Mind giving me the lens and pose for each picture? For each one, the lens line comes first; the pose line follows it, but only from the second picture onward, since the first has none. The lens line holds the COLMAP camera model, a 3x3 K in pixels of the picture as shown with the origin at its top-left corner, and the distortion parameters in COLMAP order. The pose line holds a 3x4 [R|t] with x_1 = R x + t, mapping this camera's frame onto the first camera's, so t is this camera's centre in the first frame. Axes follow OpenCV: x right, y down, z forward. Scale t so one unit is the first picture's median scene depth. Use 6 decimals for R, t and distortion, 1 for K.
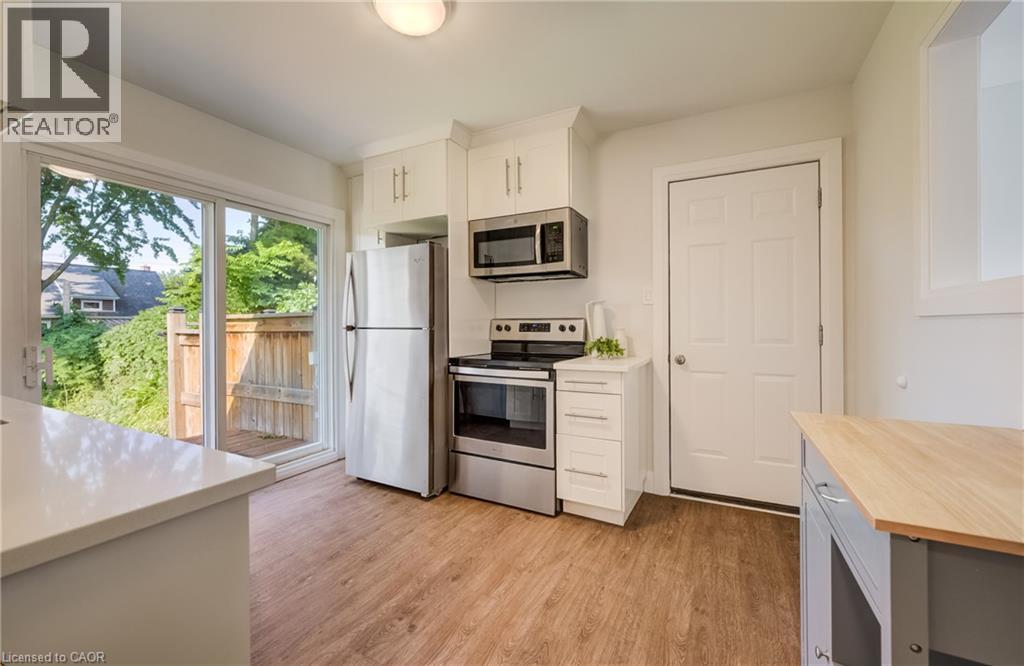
lens RADIAL K [[406.5, 0, 506.4], [0, 406.5, 329.3], [0, 0, 1]] dist [0.000698, 0.000584]
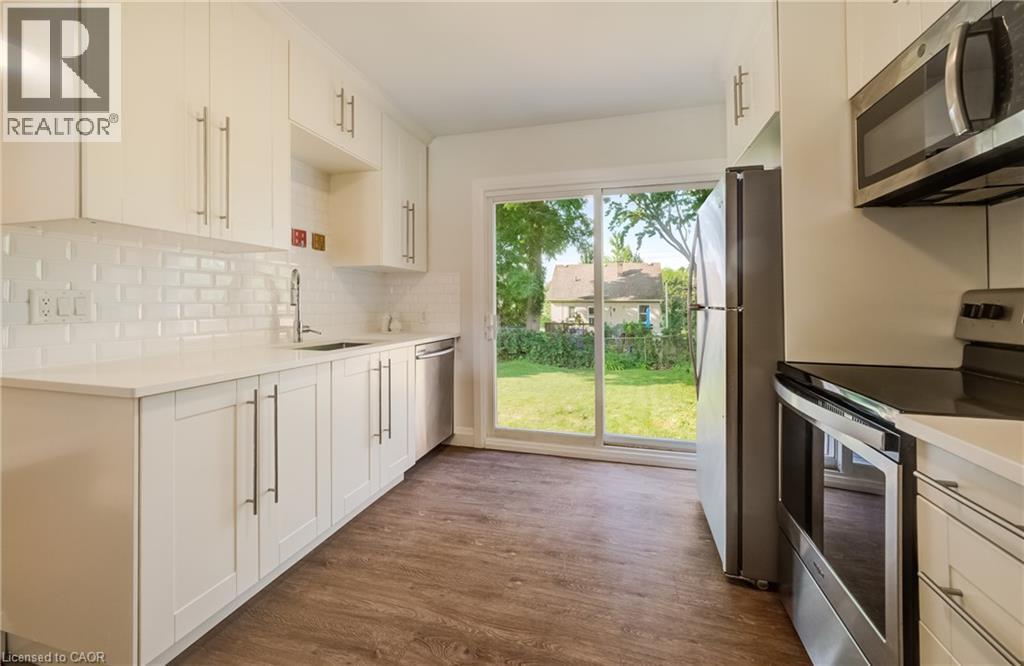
lens RADIAL K [[406.5, 0, 516.0], [0, 406.5, 308.9], [0, 0, 1]] dist [0.000698, 0.000584]
pose [[0.229553, 0.015849, -0.973167, 0.083902], [-0.012982, 0.999828, 0.013221, -0.001619], [0.973210, 0.009599, 0.229720, 0.131385]]
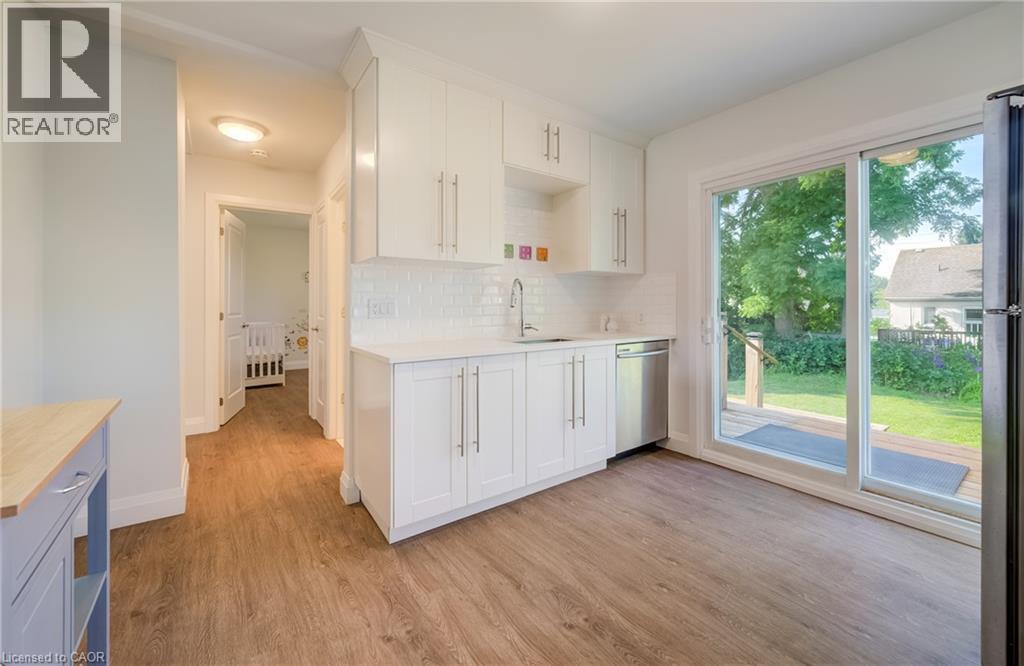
lens RADIAL K [[406.5, 0, 520.8], [0, 406.5, 314.1], [0, 0, 1]] dist [0.000698, 0.000584]
pose [[-0.418069, 0.024995, -0.908071, 0.092821], [-0.004446, 0.999553, 0.029560, -0.002522], [0.908404, 0.016396, -0.417771, 0.181791]]
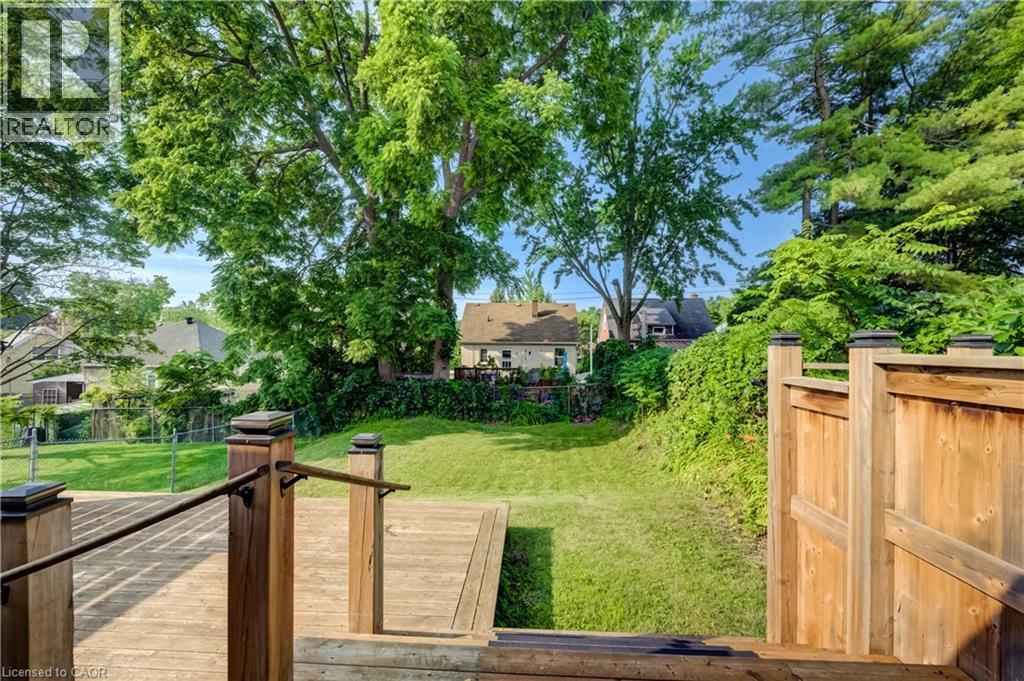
lens RADIAL K [[421.7, 0, 503.7], [0, 421.7, 339.1], [0, 0, 1]] dist [-0.010180, -0.000043]
pose [[0.412131, -0.006132, -0.911104, -0.212053], [-0.020063, 0.999674, -0.015803, -0.014544], [0.910904, 0.024792, 0.411874, 0.200475]]
